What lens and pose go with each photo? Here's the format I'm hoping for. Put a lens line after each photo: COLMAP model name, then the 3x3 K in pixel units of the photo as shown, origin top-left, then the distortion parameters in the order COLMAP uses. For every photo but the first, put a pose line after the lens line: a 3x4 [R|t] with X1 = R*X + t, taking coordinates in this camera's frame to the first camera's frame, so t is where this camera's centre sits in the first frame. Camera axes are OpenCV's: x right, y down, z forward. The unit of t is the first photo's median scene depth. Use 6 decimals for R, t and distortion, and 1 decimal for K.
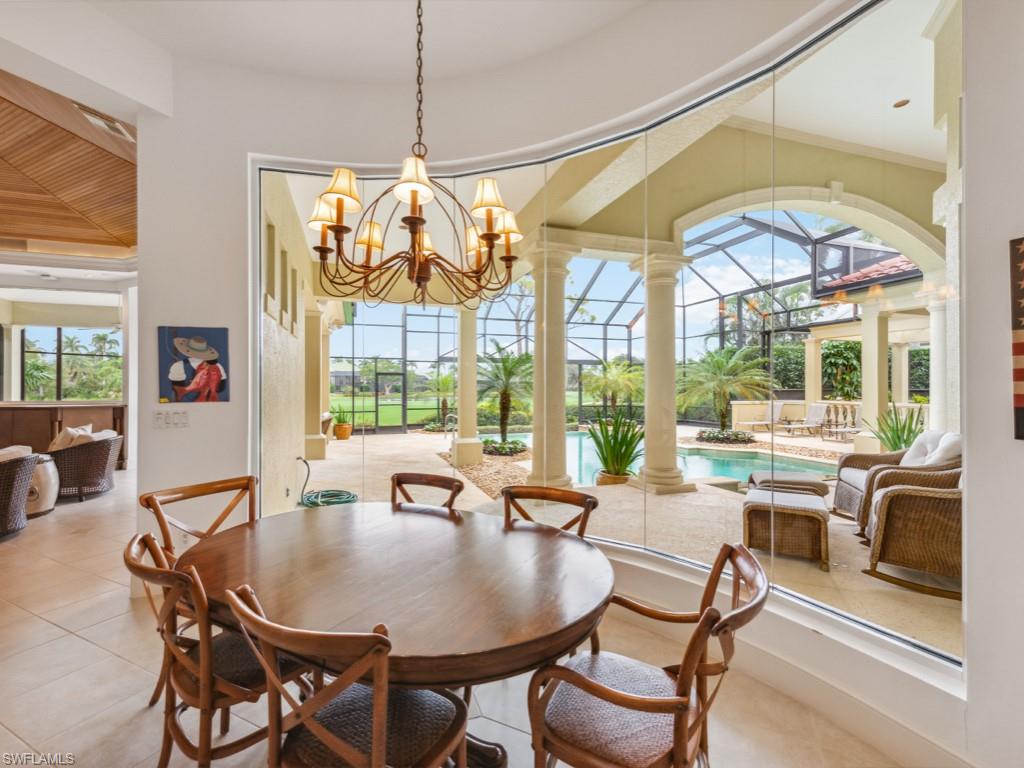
lens RADIAL K [[449.7, 0, 505.6], [0, 449.7, 385.7], [0, 0, 1]] dist [0.013530, -0.004078]
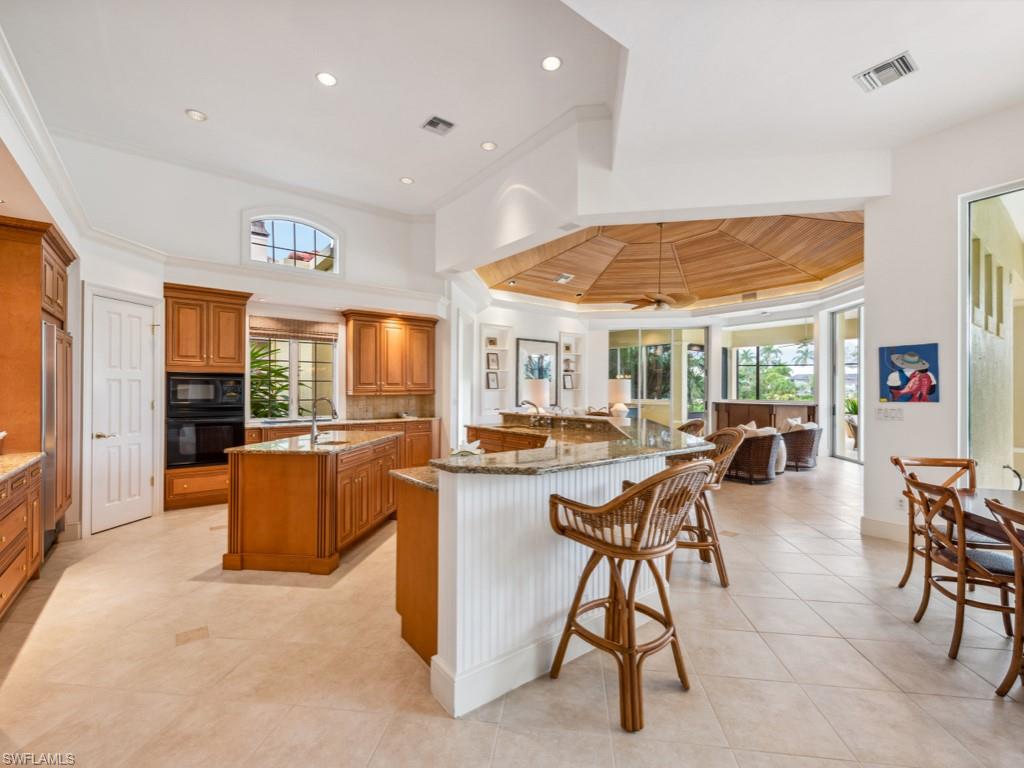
lens RADIAL K [[449.7, 0, 511.3], [0, 449.7, 389.4], [0, 0, 1]] dist [0.013530, -0.004078]
pose [[0.324580, -0.000765, -0.945858, 0.187504], [0.001379, 0.999999, -0.000336, -0.001592], [0.945857, -0.001196, 0.324580, -0.519598]]
